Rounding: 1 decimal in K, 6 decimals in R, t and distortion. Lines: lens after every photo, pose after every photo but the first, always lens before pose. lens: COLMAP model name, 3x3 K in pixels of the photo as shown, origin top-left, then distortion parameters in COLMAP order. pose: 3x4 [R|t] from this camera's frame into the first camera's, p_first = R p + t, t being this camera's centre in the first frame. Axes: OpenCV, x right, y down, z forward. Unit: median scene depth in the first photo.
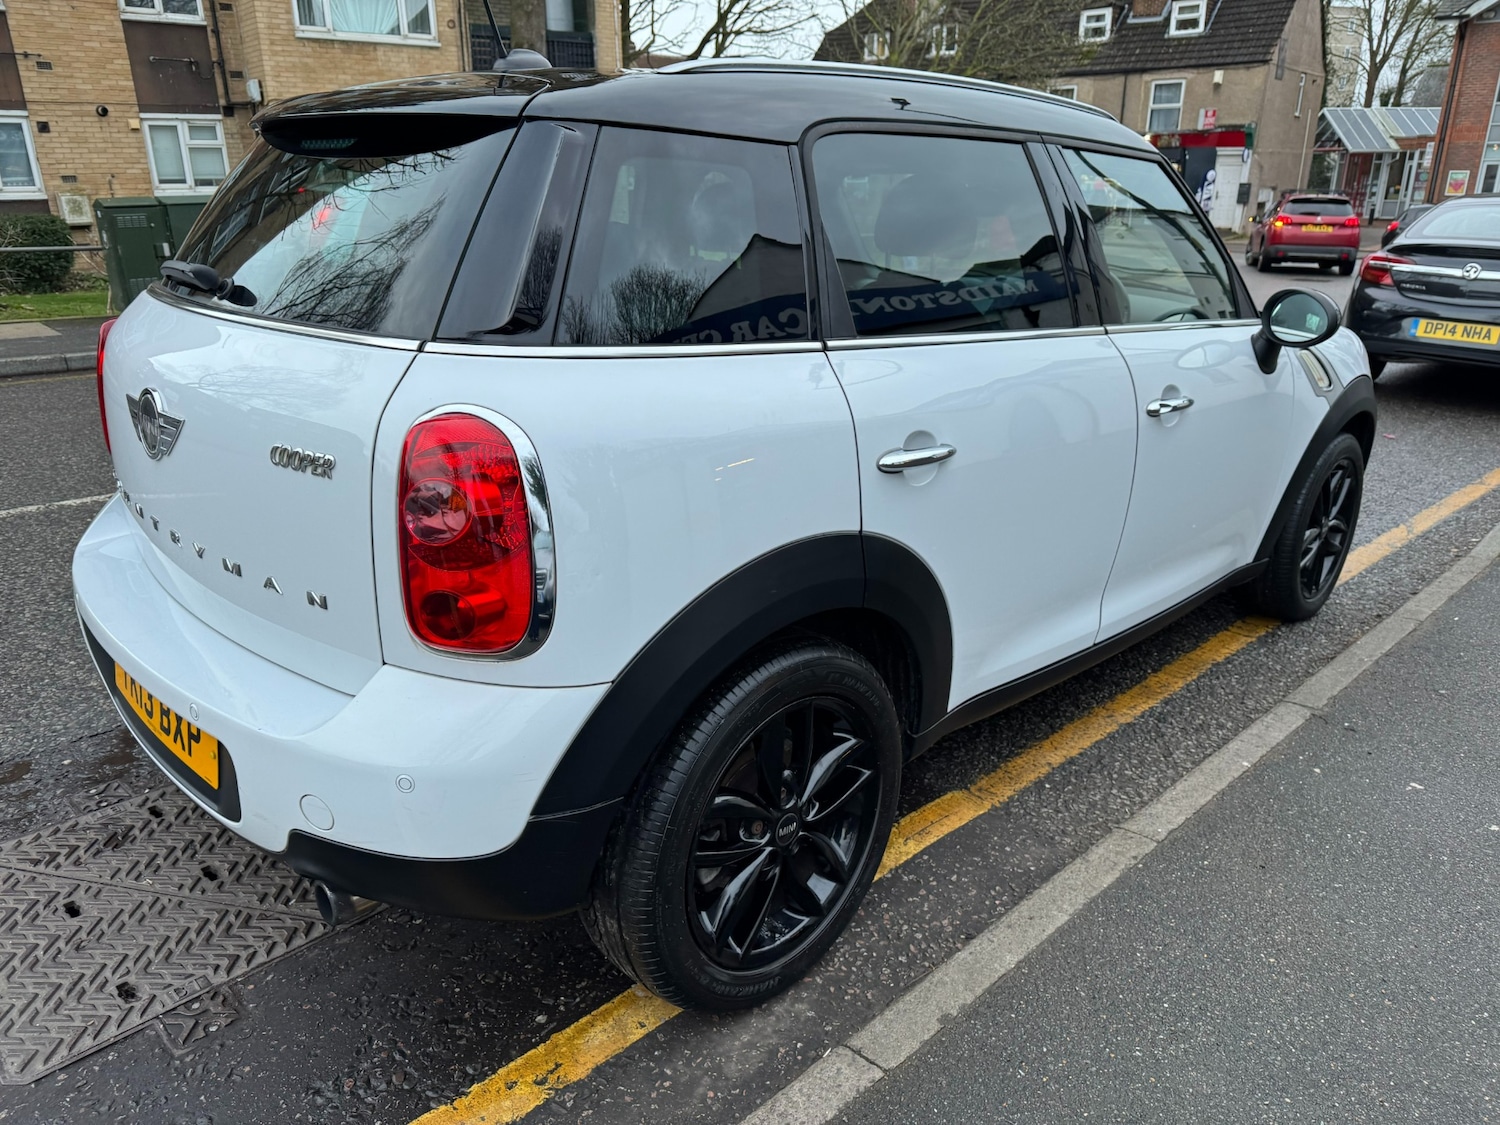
lens RADIAL K [[1078.3, 0, 731.8], [0, 1078.3, 560.3], [0, 0, 1]] dist [0.007688, -0.007737]
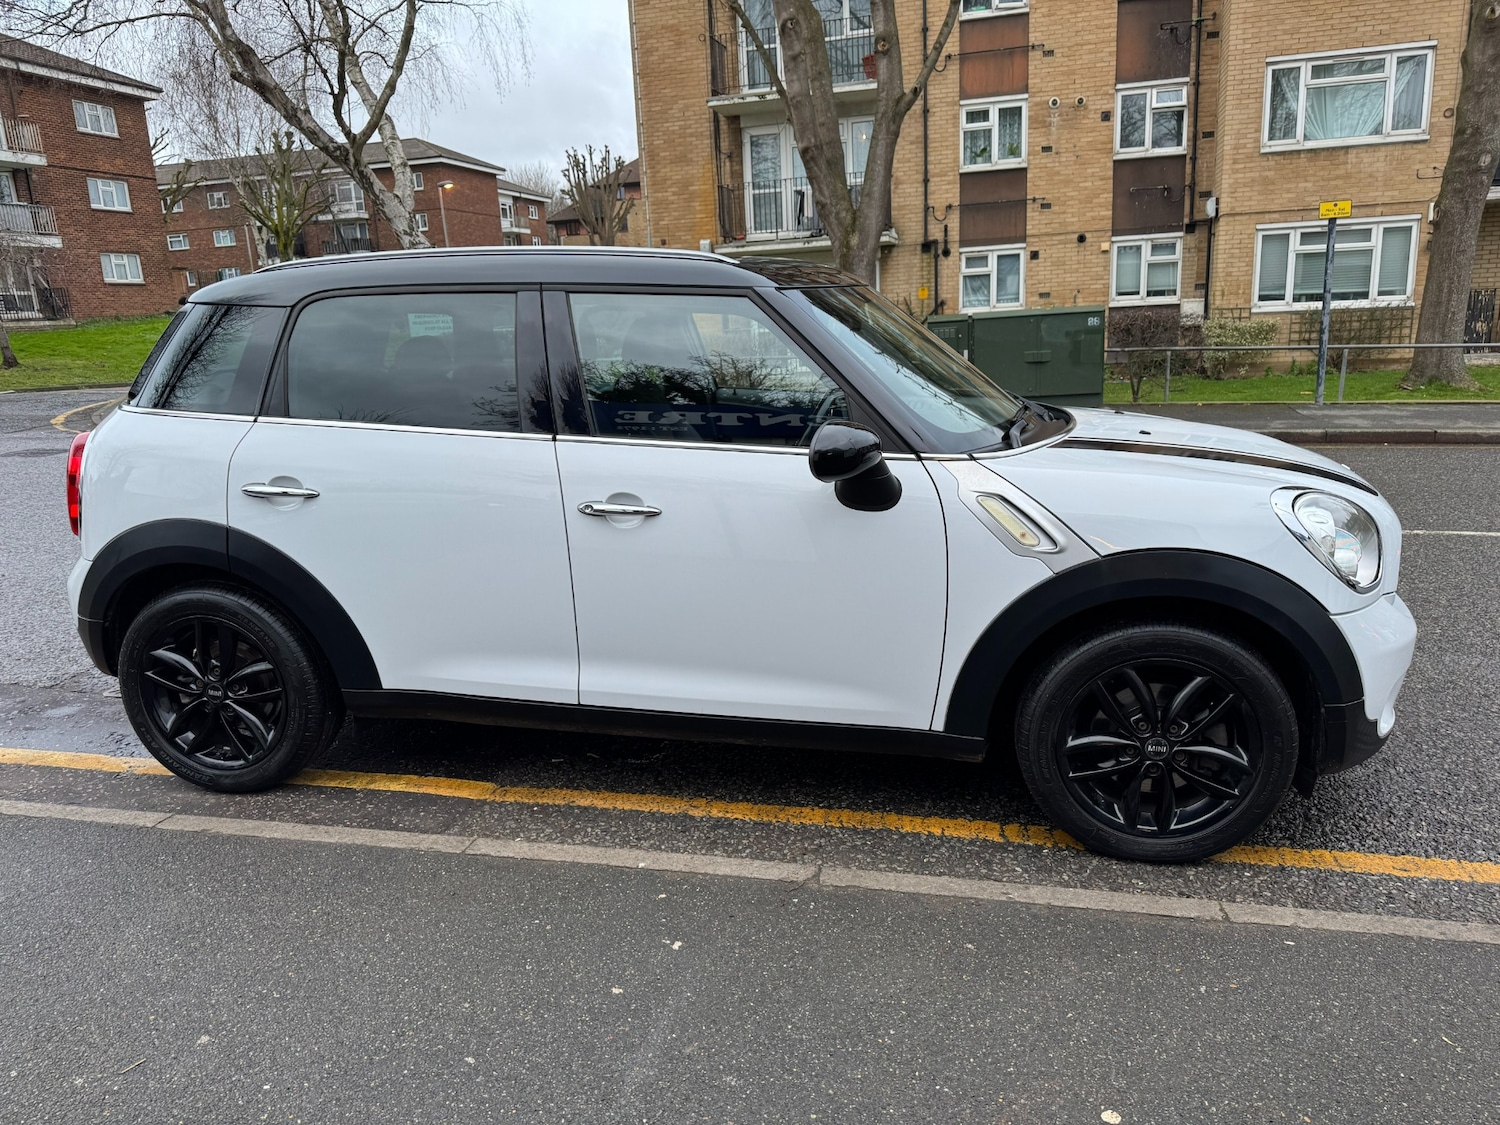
lens RADIAL K [[1052.2, 0, 735.4], [0, 1052.2, 567.0], [0, 0, 1]] dist [0.020583, -0.022790]
pose [[0.563793, 0.174915, -0.807181, 0.209752], [-0.236825, 0.970515, 0.044894, -0.024909], [0.791234, 0.165849, 0.588594, 0.070756]]
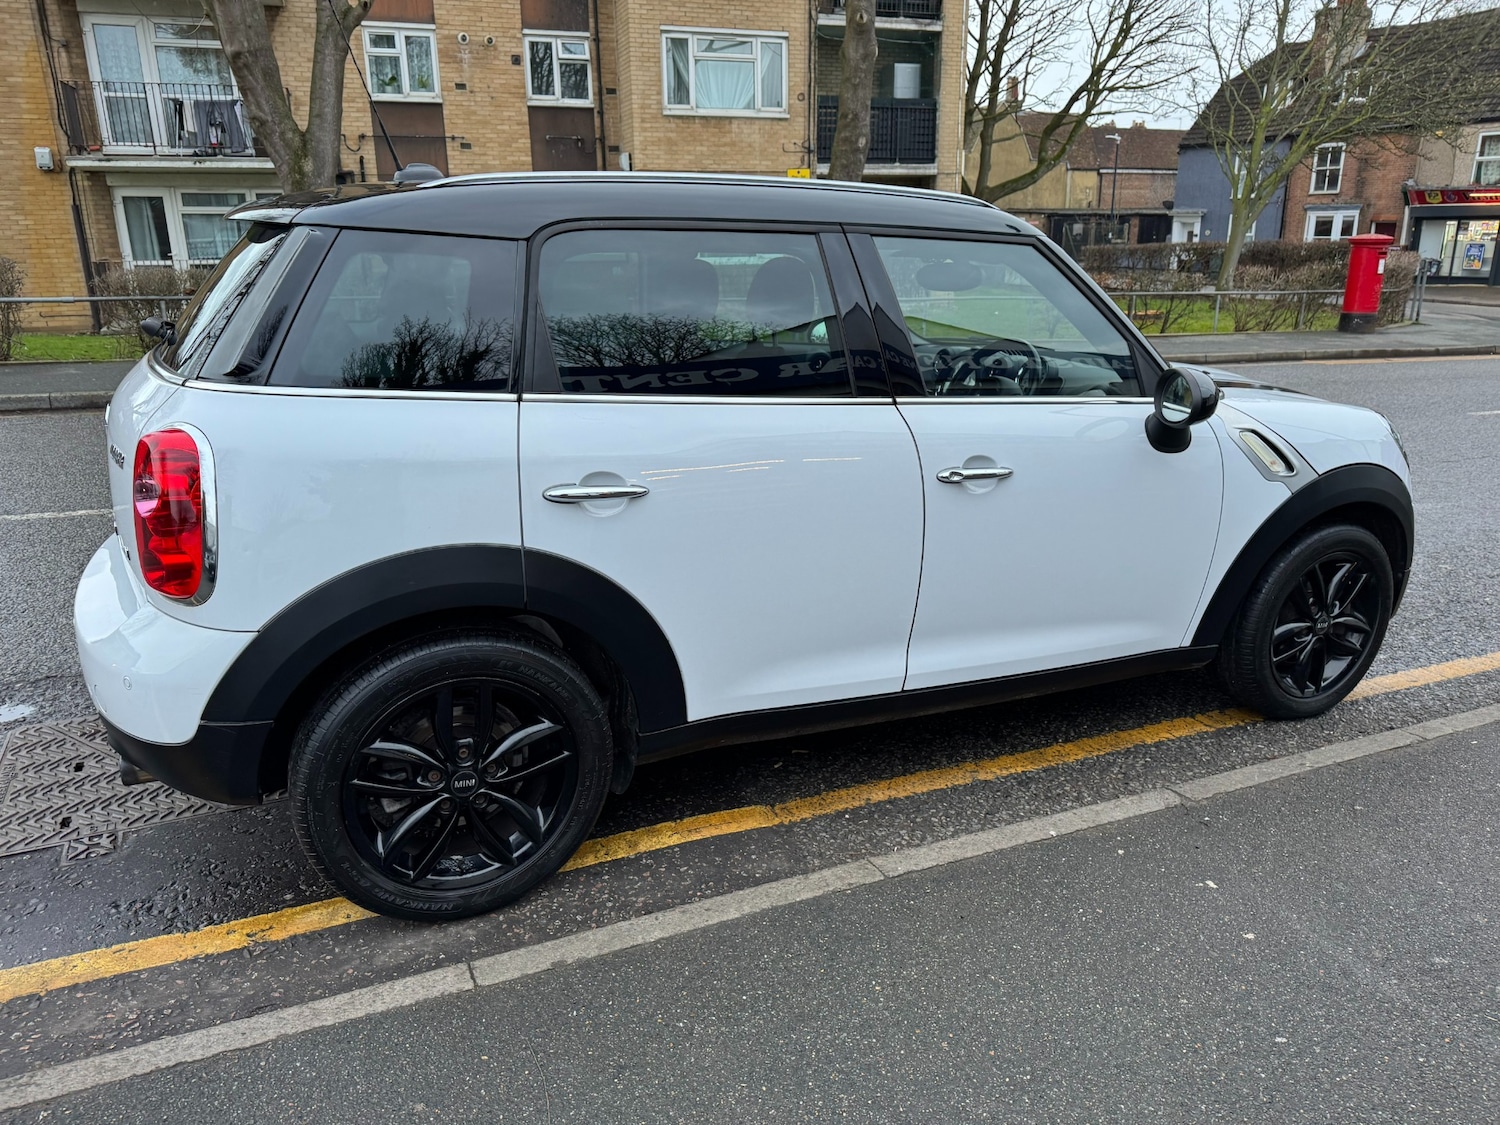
lens RADIAL K [[1066.3, 0, 735.2], [0, 1066.3, 560.3], [0, 0, 1]] dist [0.013655, -0.013355]
pose [[0.940630, 0.098312, -0.324884, 0.080966], [-0.112235, 0.993383, -0.024346, -0.001072], [0.320341, 0.059364, 0.945441, -0.008578]]
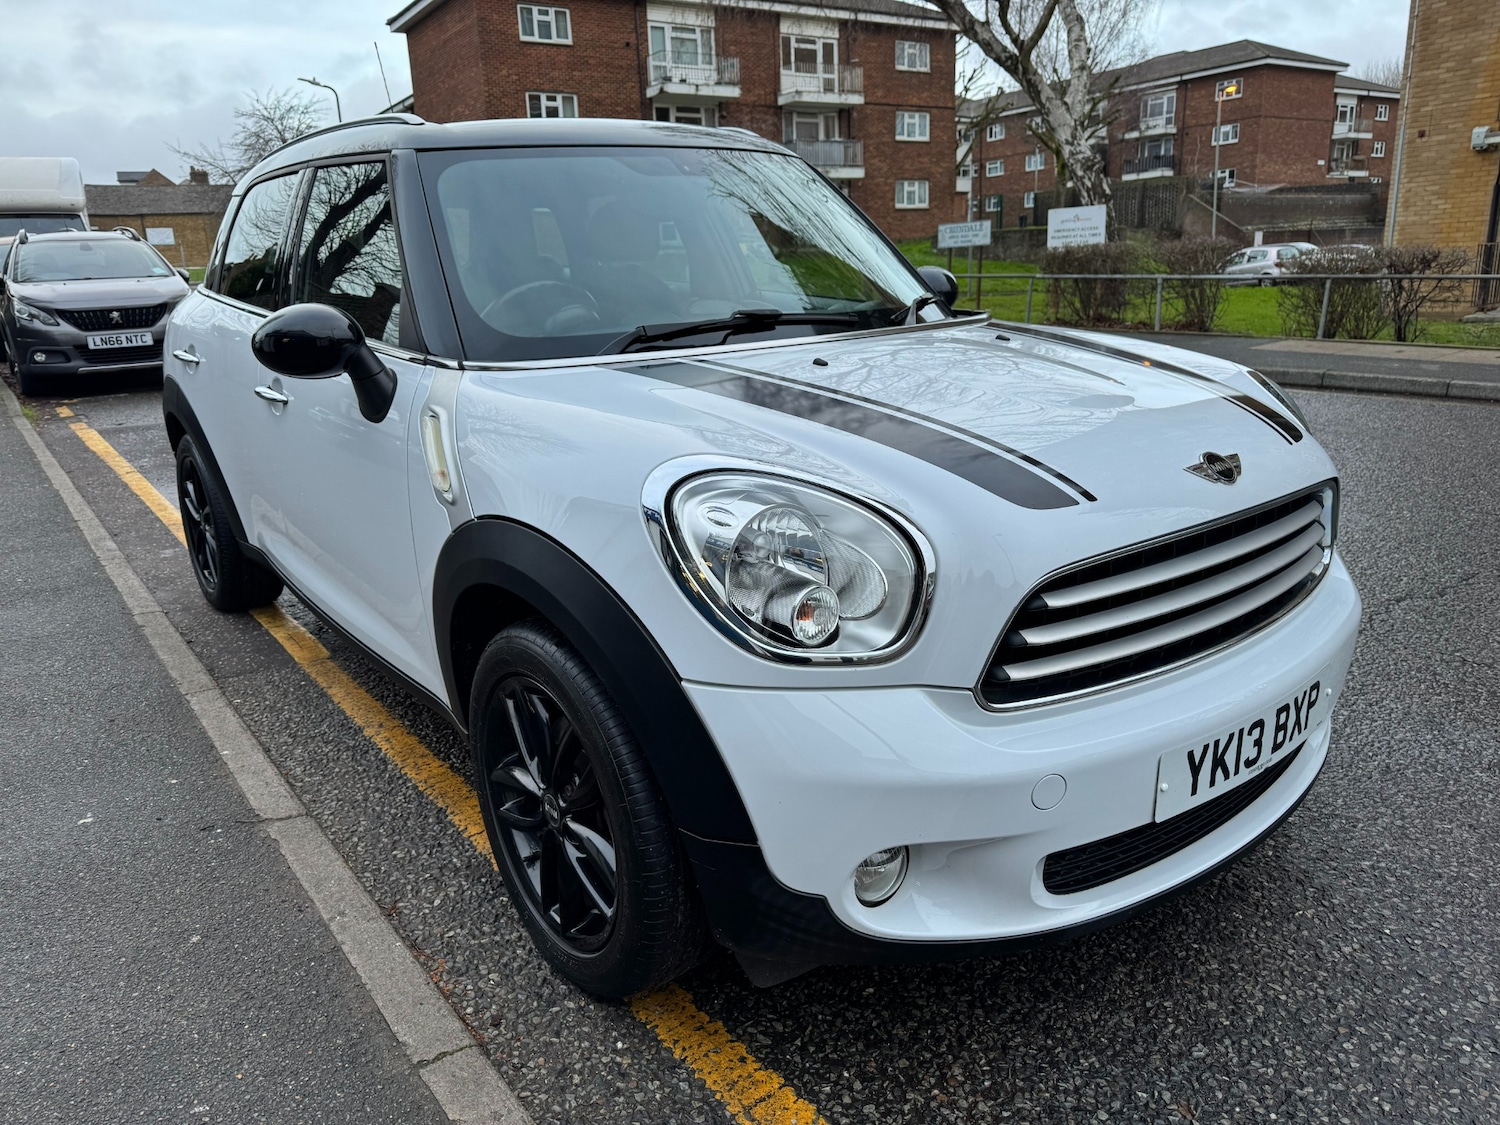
lens RADIAL K [[1054.4, 0, 737.9], [0, 1054.4, 564.5], [0, 0, 1]] dist [0.016777, -0.019232]
pose [[-0.118501, 0.275205, -0.954054, 0.216688], [-0.294599, 0.907818, 0.298459, -0.067914], [0.948245, 0.316431, -0.026502, 0.233506]]
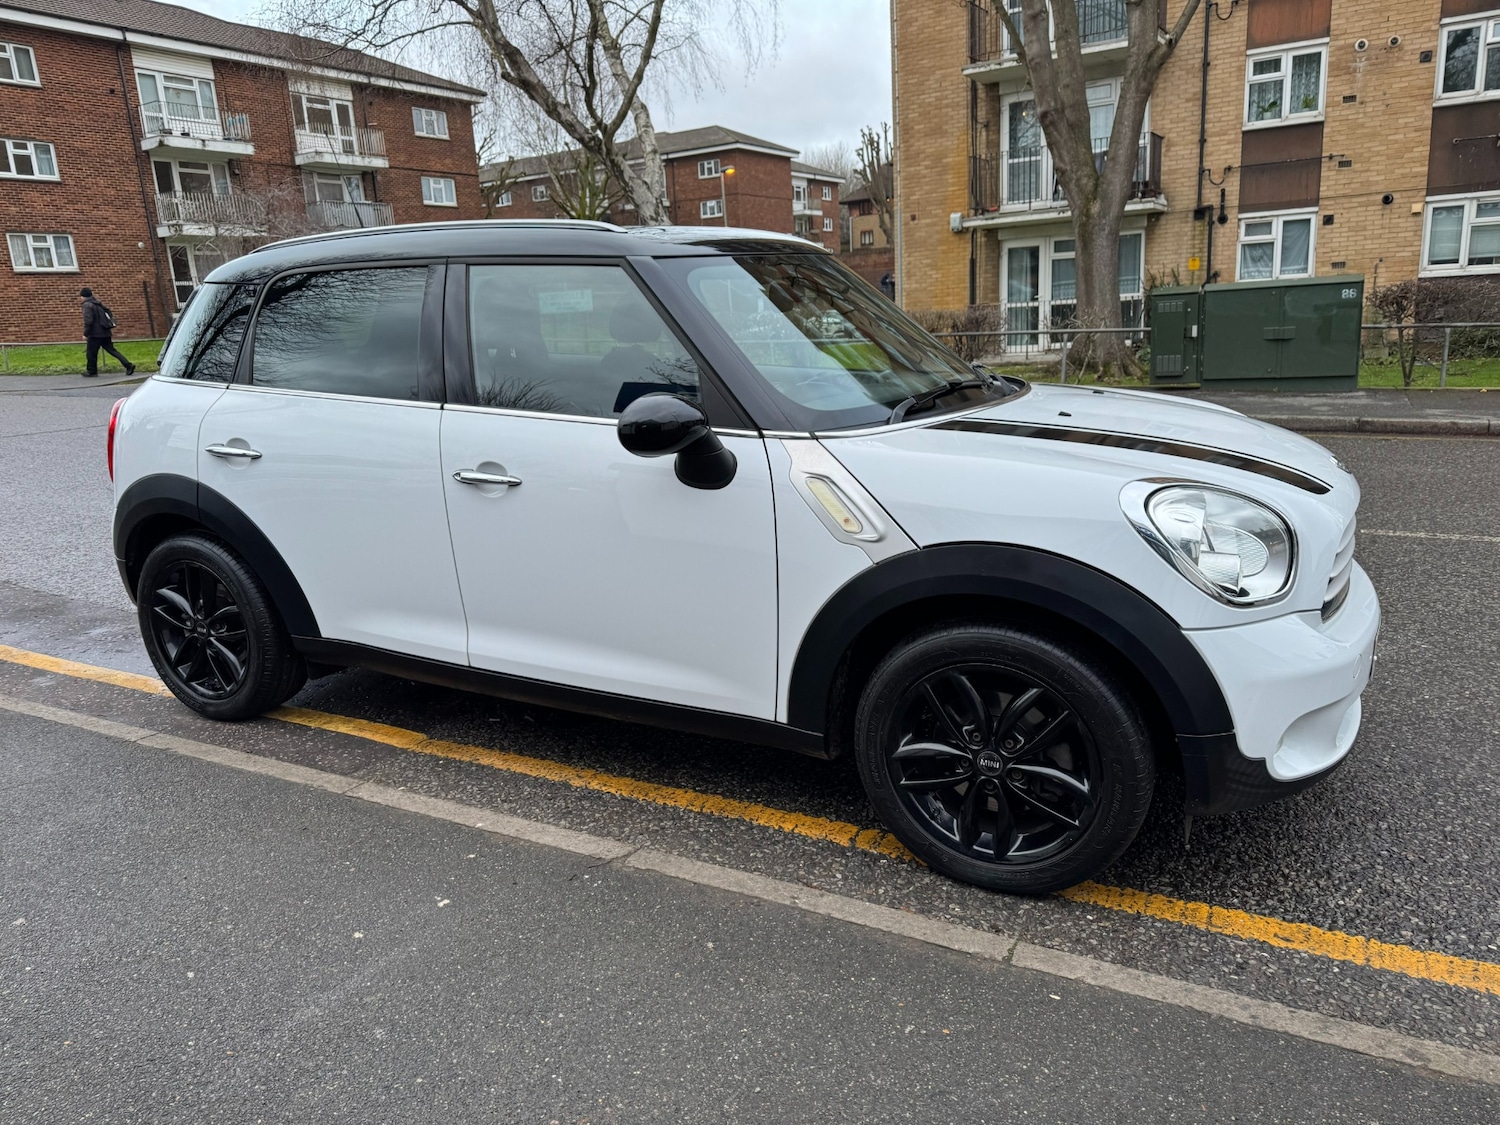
lens RADIAL K [[1052.2, 0, 735.4], [0, 1052.2, 567.0], [0, 0, 1]] dist [0.020583, -0.022790]
pose [[0.319612, 0.214747, -0.922893, 0.237171], [-0.266792, 0.954971, 0.129817, -0.041190], [0.909214, 0.204730, 0.362513, 0.130885]]
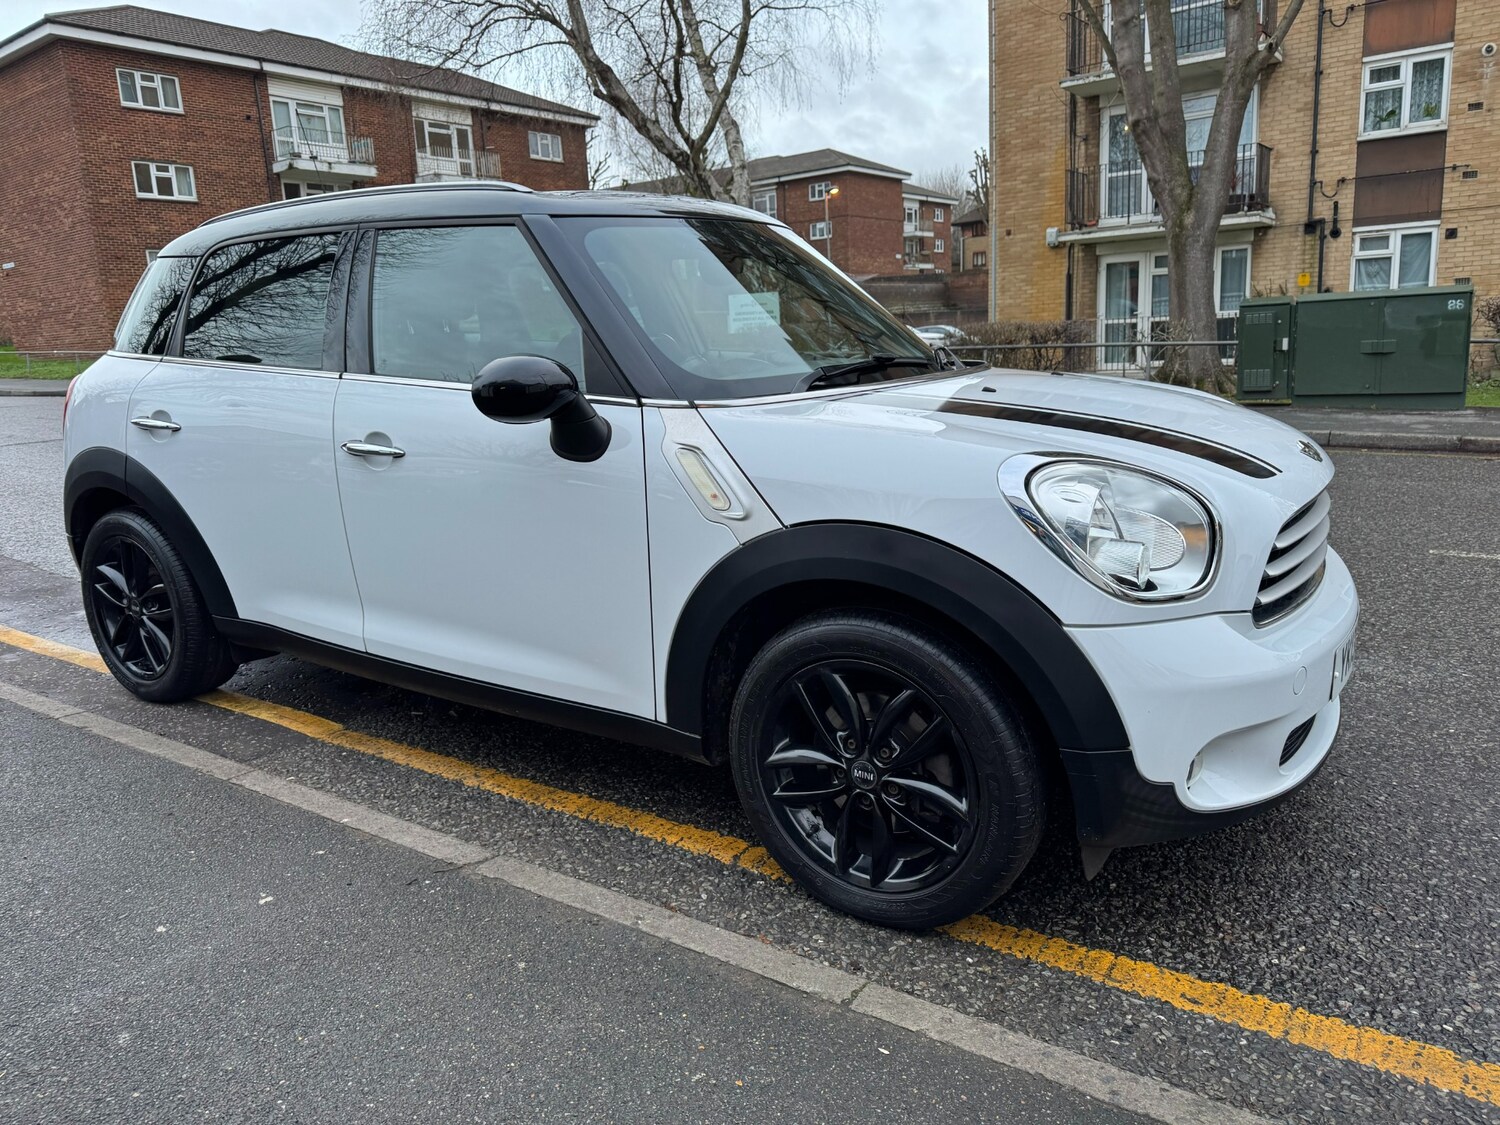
lens RADIAL K [[1053.9, 0, 744.6], [0, 1053.9, 552.3], [0, 0, 1]] dist [0.016085, -0.017781]
pose [[0.227106, 0.192028, -0.954750, 0.233410], [-0.283390, 0.950973, 0.123859, -0.043190], [0.931726, 0.242438, 0.270390, 0.166228]]
